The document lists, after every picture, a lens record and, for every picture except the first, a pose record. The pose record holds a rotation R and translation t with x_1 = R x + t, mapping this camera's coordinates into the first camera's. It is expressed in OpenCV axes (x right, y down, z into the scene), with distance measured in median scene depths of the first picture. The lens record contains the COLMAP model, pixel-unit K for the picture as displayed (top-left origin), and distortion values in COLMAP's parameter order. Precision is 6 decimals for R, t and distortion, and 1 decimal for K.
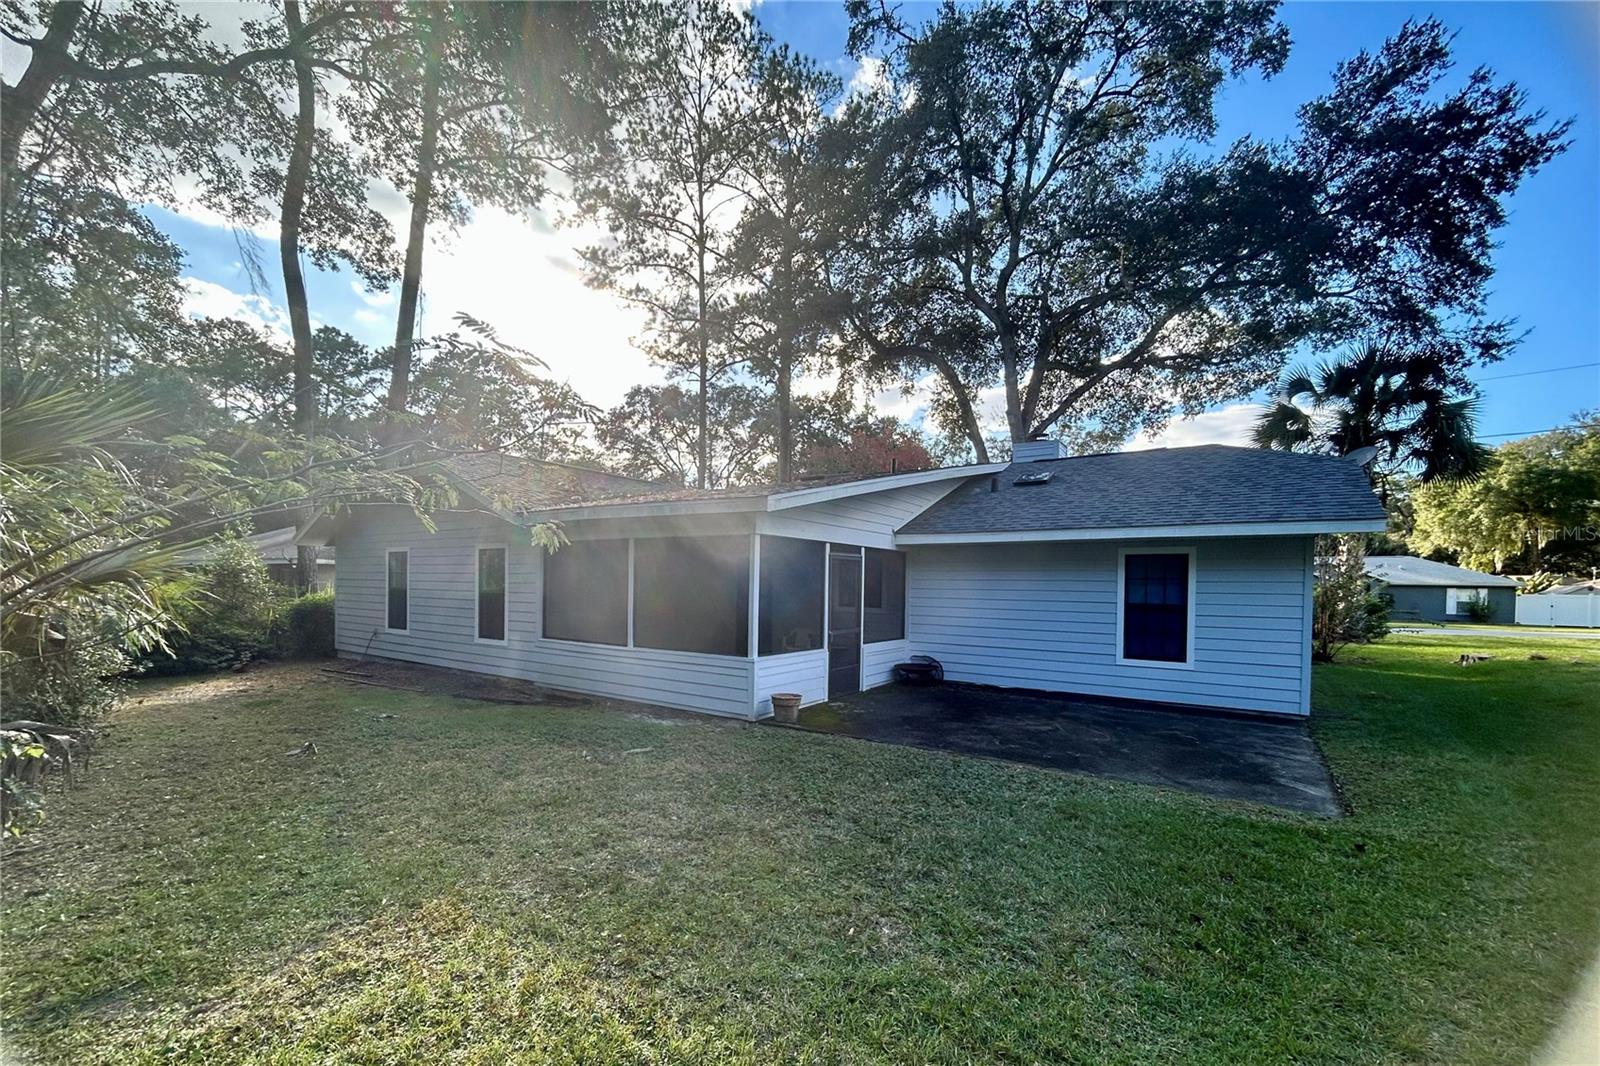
lens RADIAL K [[662.0, 0, 793.8], [0, 662.0, 590.1], [0, 0, 1]] dist [-0.001001, 0.000013]
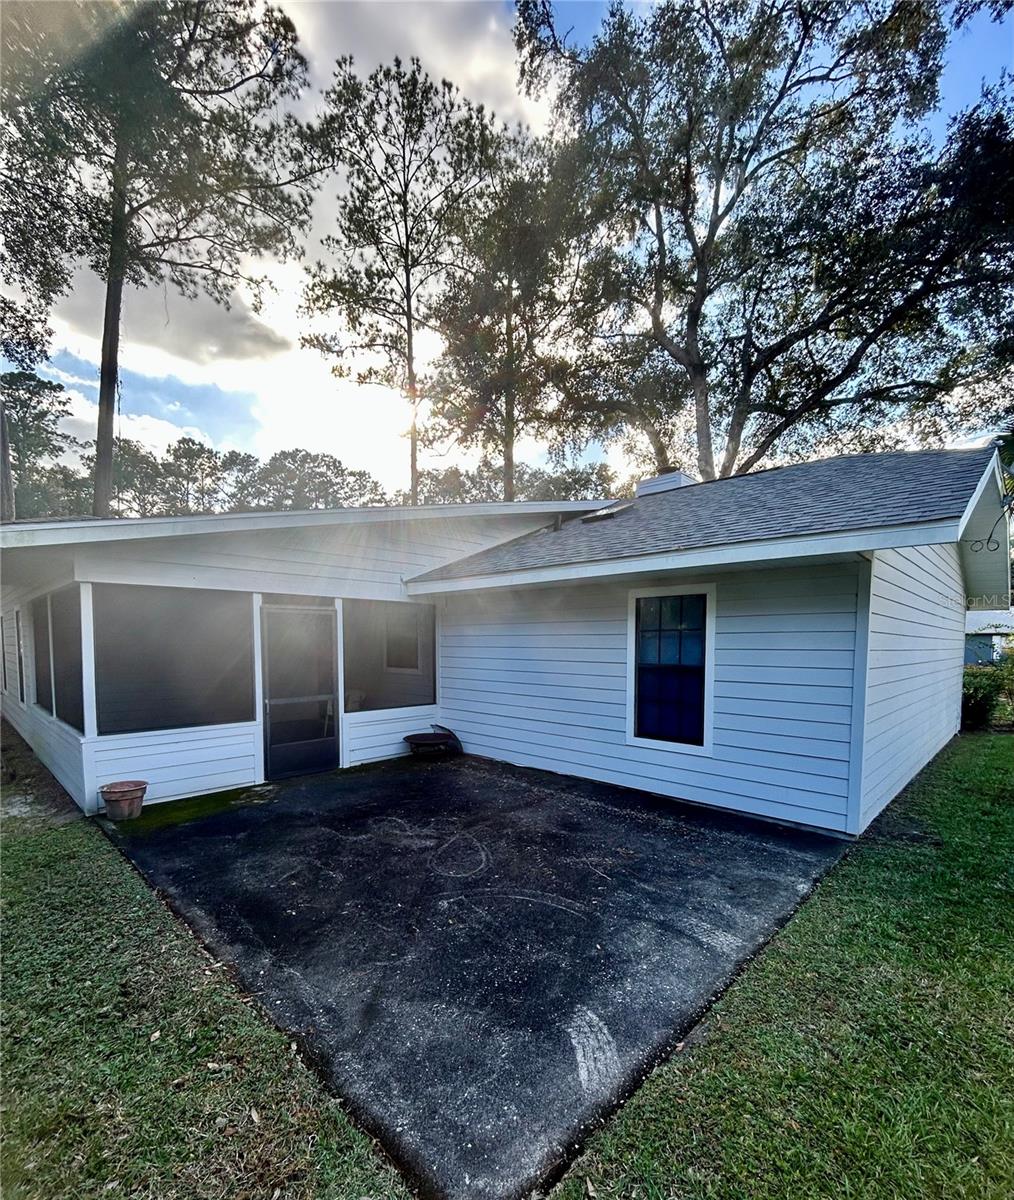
lens RADIAL K [[546.8, 0, 534.6], [0, 546.8, 669.8], [0, 0, 1]] dist [-0.000445, 0.000482]
pose [[0.985720, -0.005194, -0.168312, 0.351652], [0.012569, 0.999005, 0.042780, -0.000611], [0.167922, -0.044285, 0.984805, 0.267050]]
